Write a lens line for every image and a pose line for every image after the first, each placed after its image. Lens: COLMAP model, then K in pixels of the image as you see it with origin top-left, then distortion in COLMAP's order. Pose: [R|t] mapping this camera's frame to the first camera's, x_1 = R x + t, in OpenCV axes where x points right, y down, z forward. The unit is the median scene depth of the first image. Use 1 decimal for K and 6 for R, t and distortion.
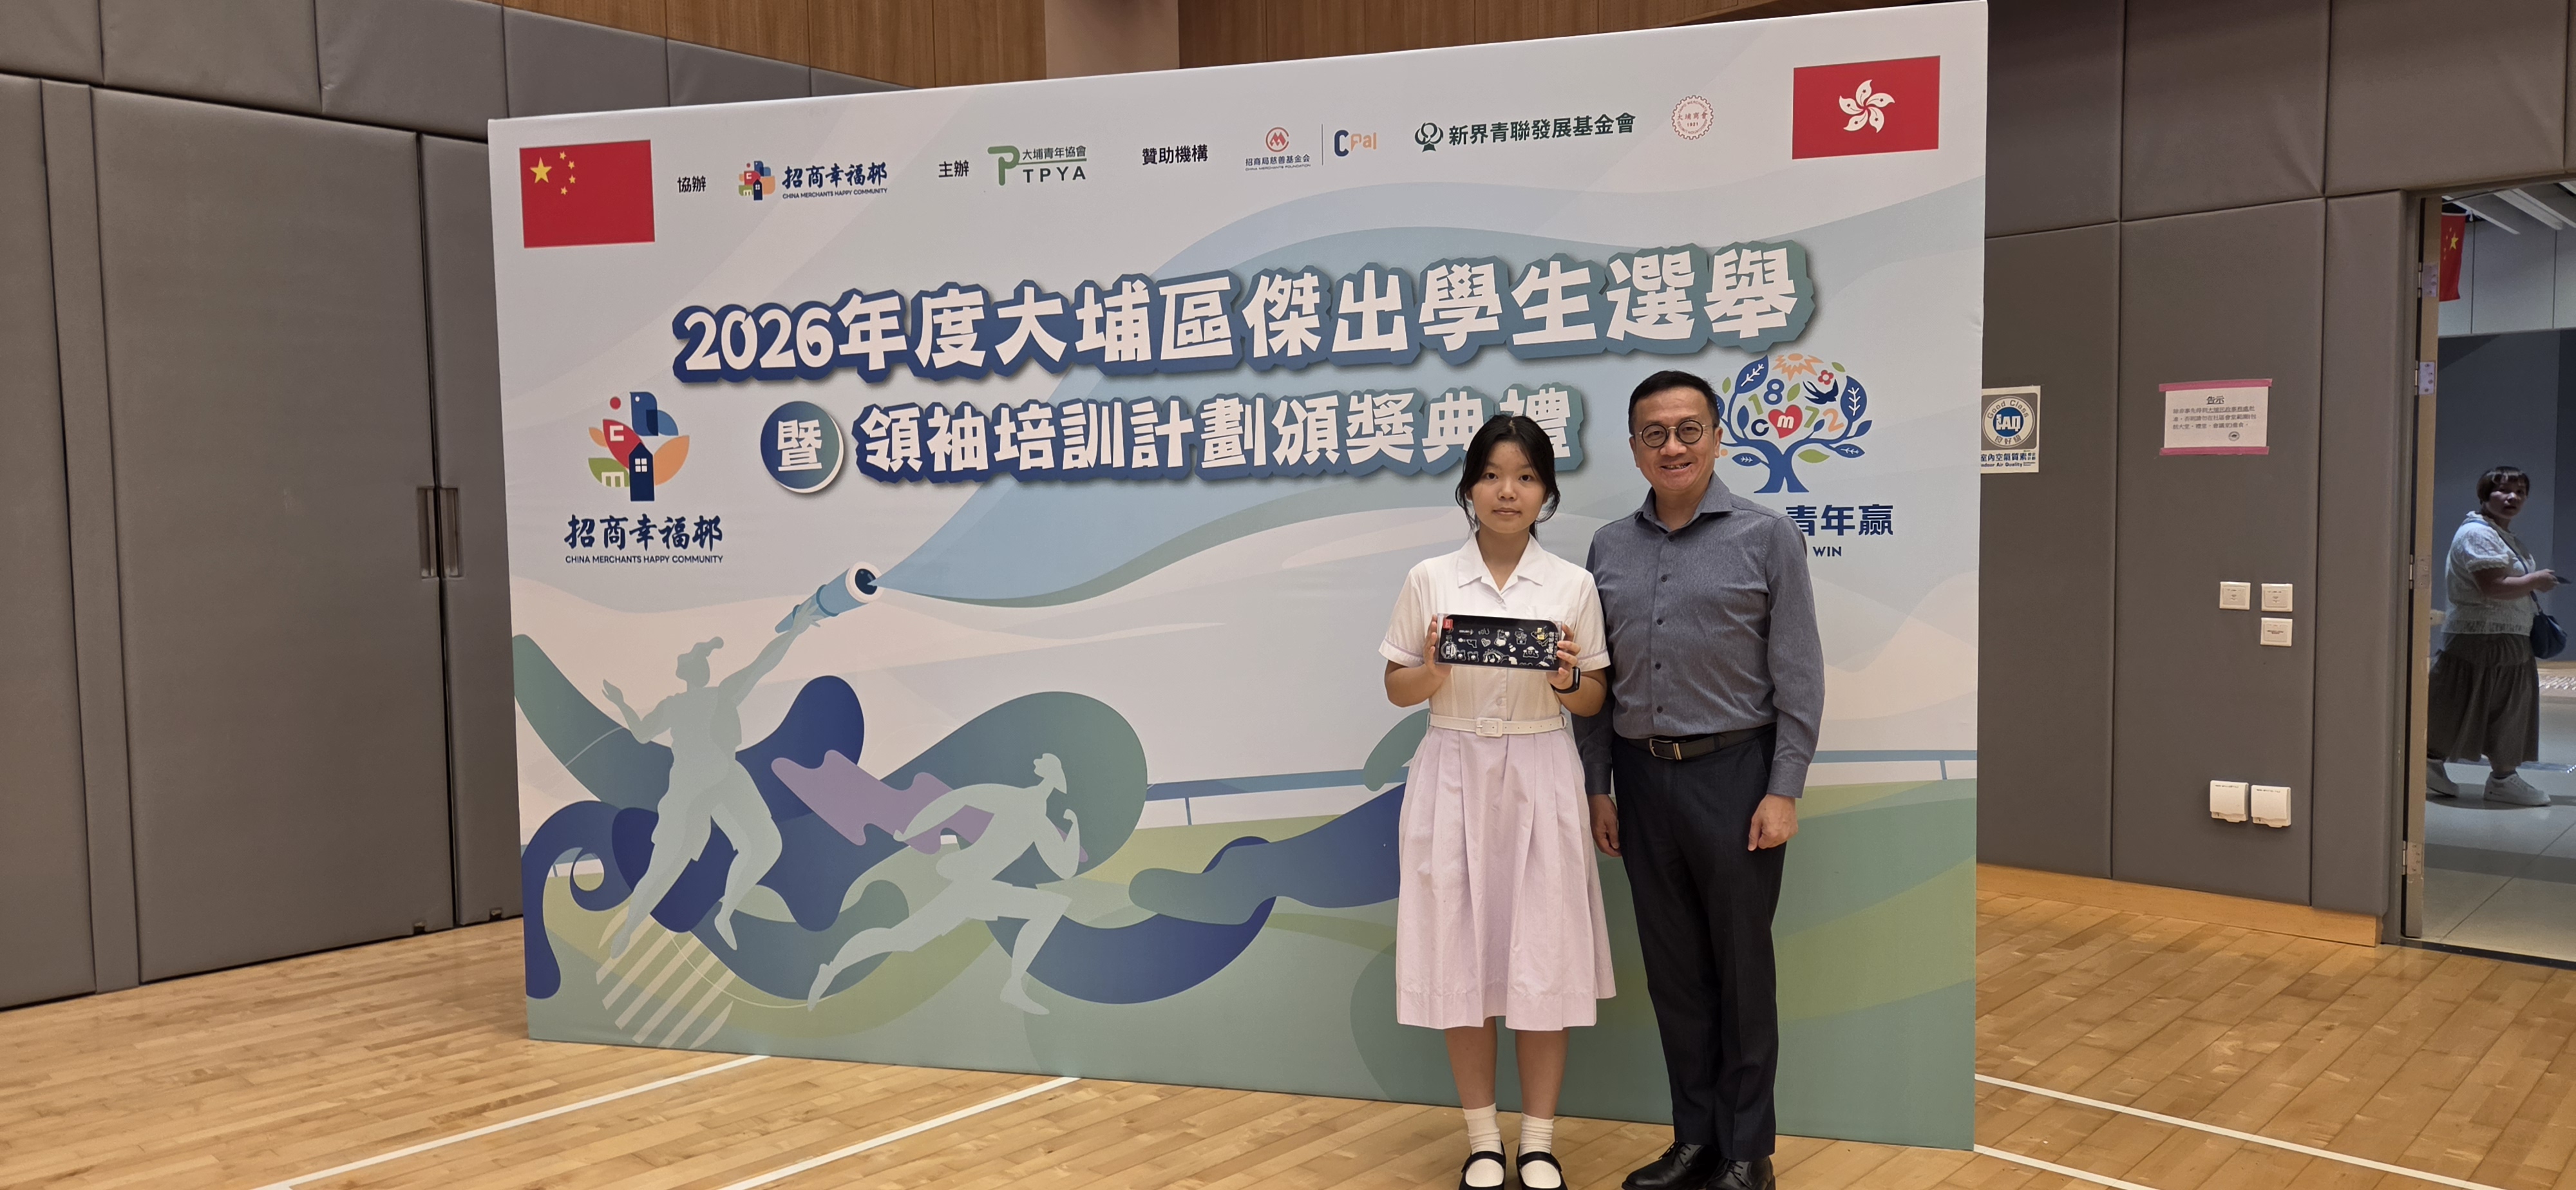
lens RADIAL K [[1763.0, 0, 1276.3], [0, 1763.0, 612.7], [0, 0, 1]] dist [0.051575, -0.050225]
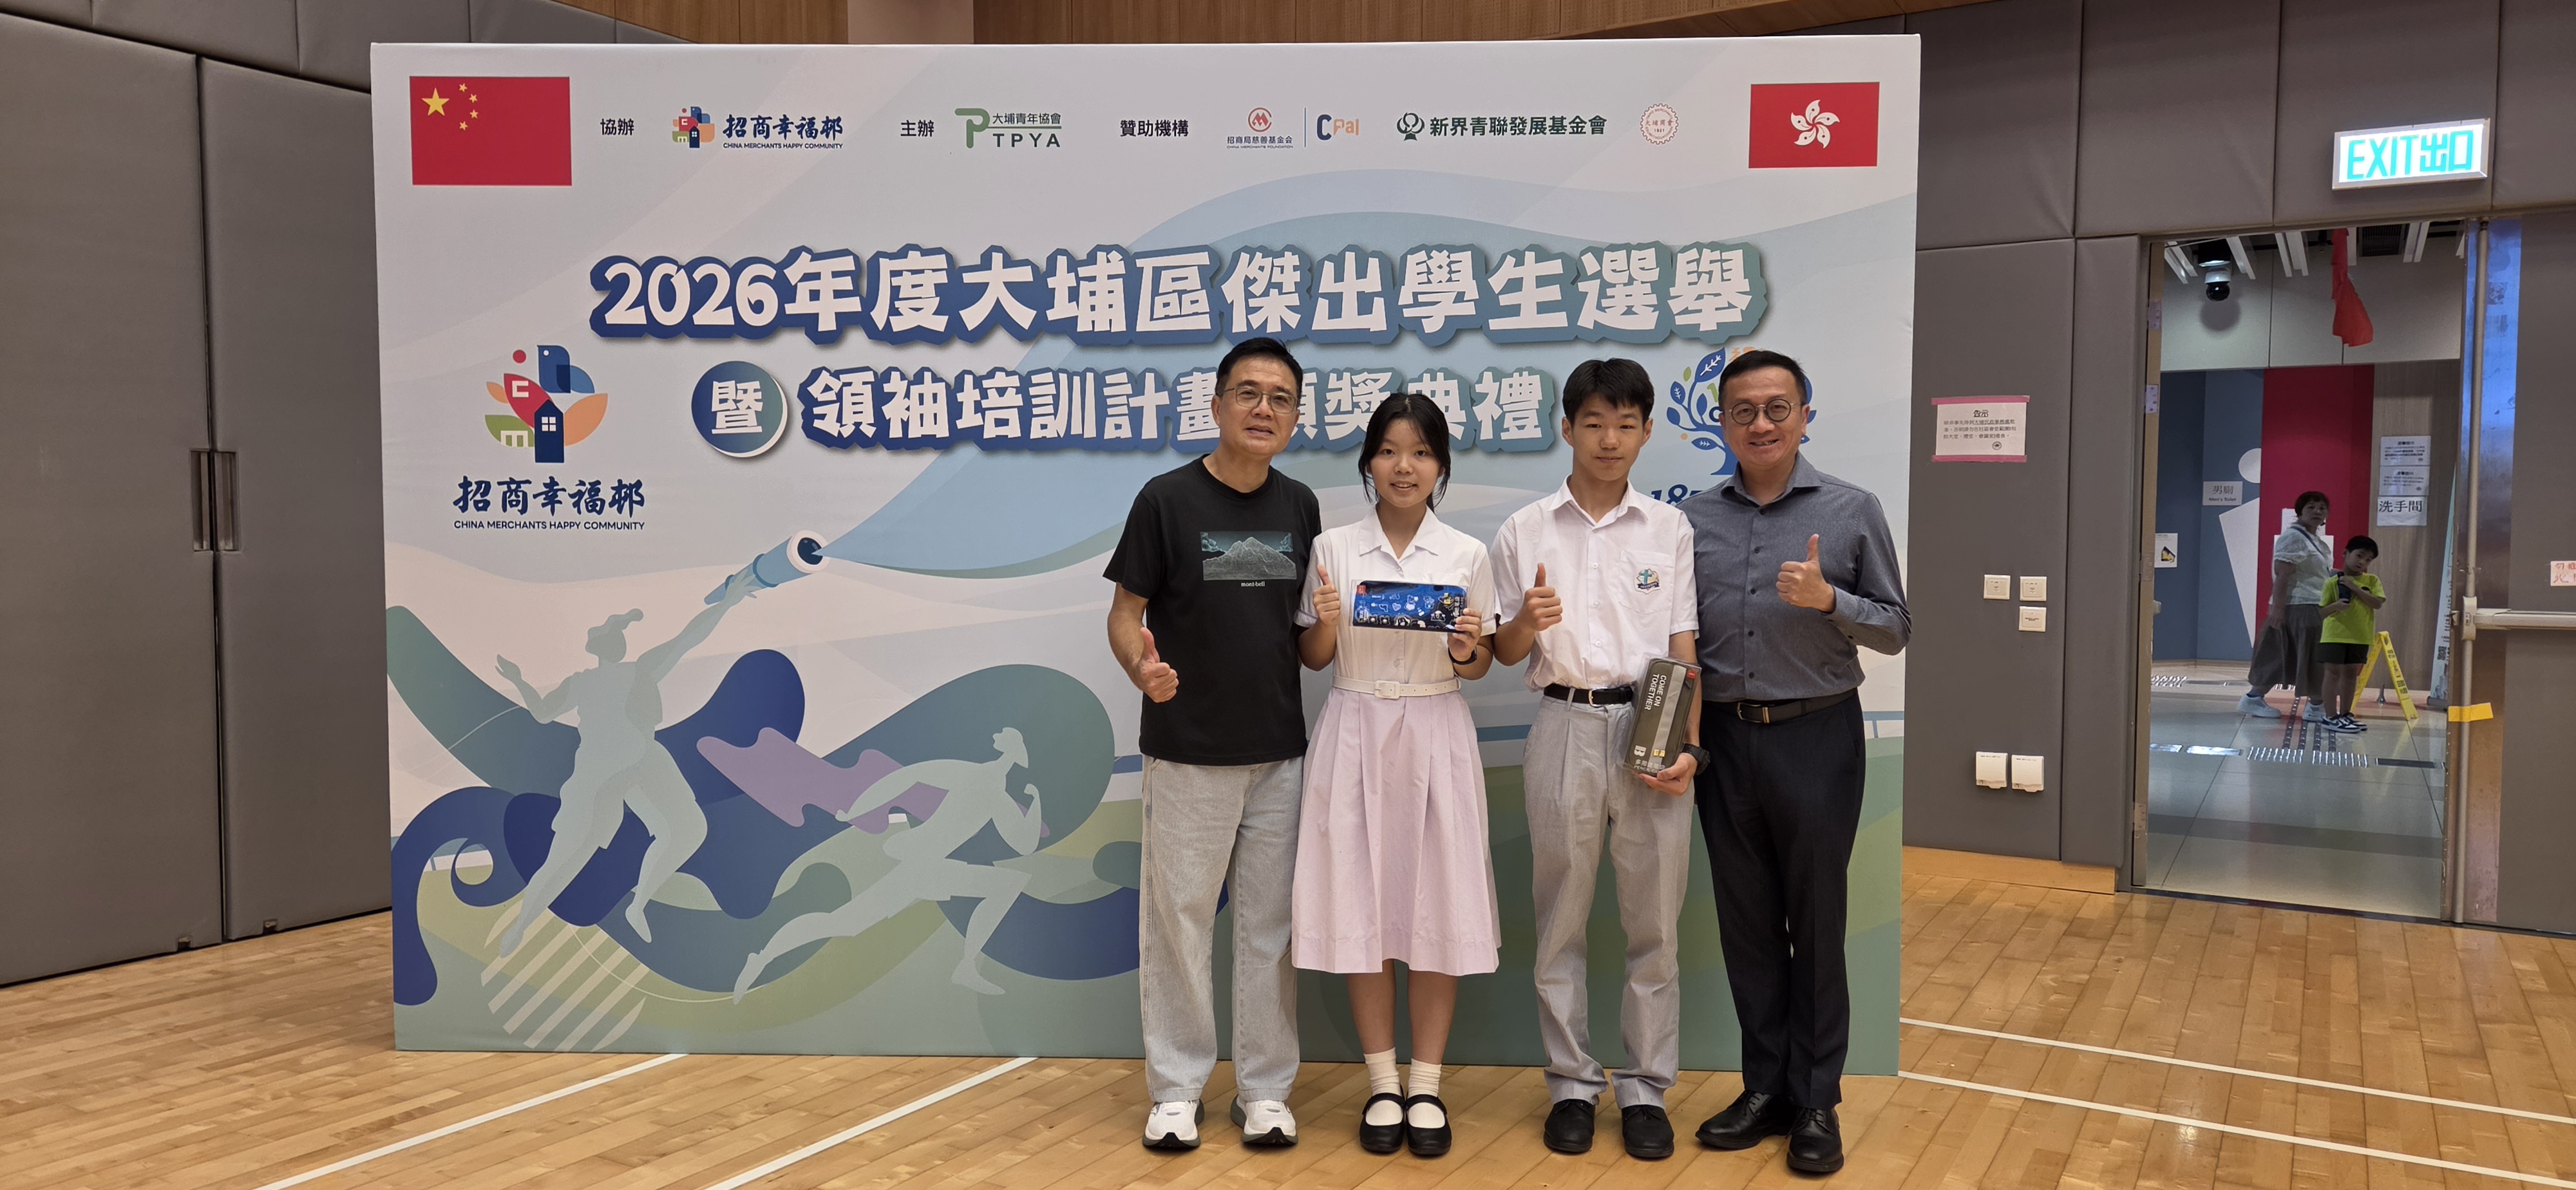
lens RADIAL K [[1763.0, 0, 1283.9], [0, 1763.0, 603.9], [0, 0, 1]] dist [0.051575, -0.050225]
pose [[0.975361, 0.006523, 0.220517, -0.197369], [-0.003520, 0.999896, -0.014006, 0.024191], [-0.220586, 0.012885, 0.975283, 0.006635]]
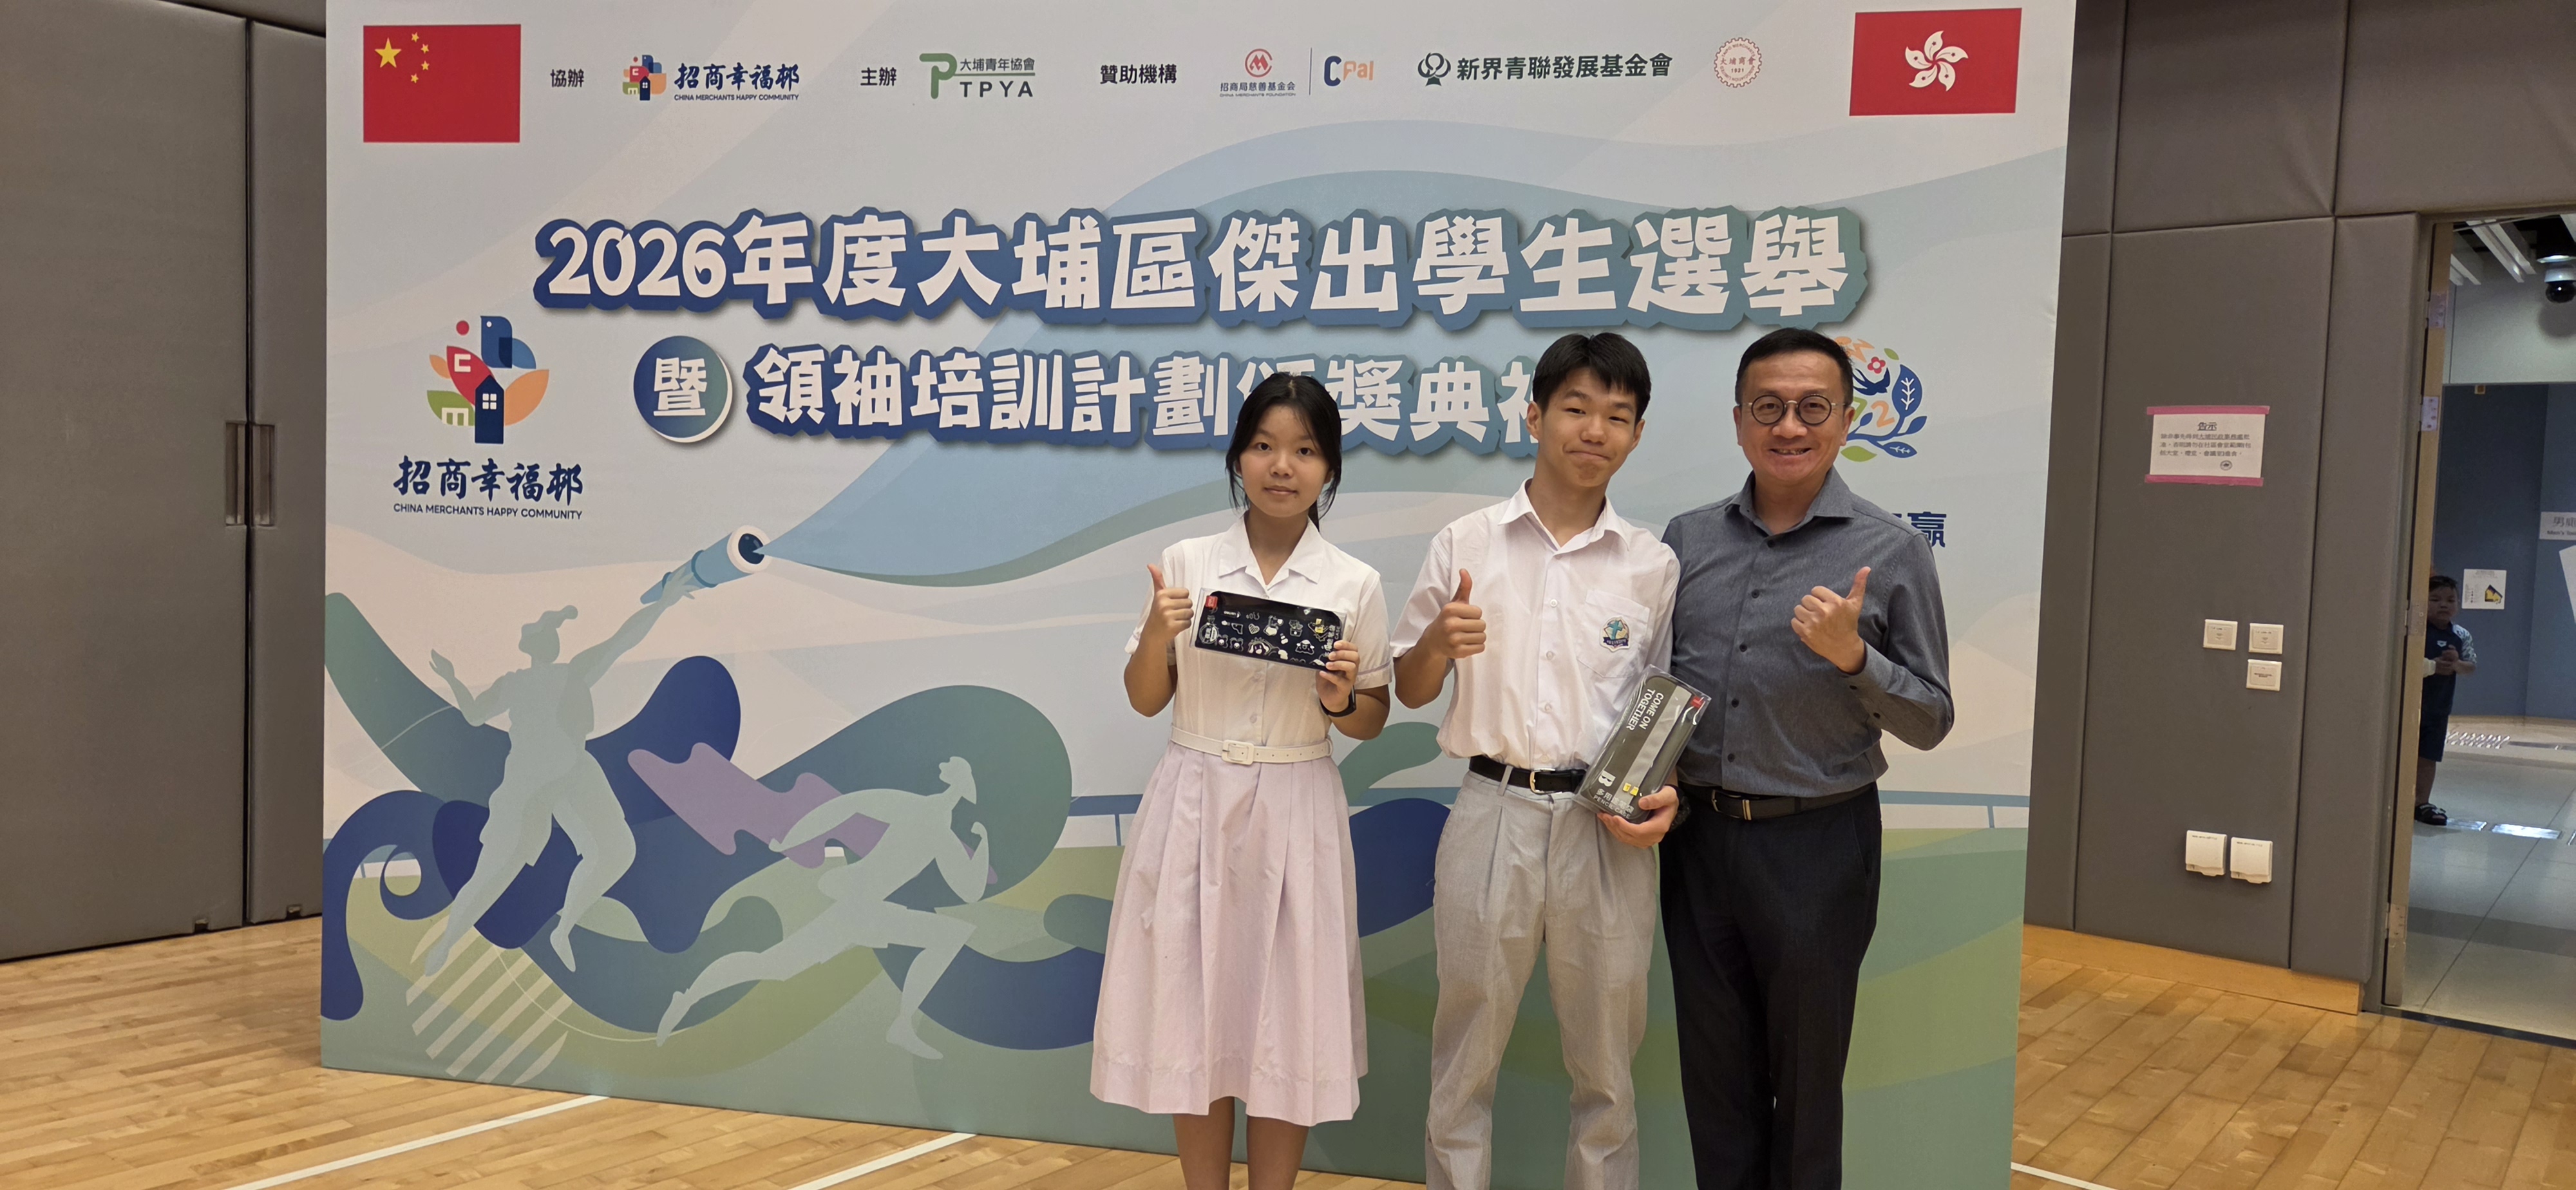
lens RADIAL K [[1763.0, 0, 1250.3], [0, 1763.0, 590.2], [0, 0, 1]] dist [0.051575, -0.050225]
pose [[0.996865, 0.044869, 0.065176, -0.045983], [-0.043943, 0.998913, -0.015576, 0.005478], [-0.065804, 0.012663, 0.997752, 0.126160]]
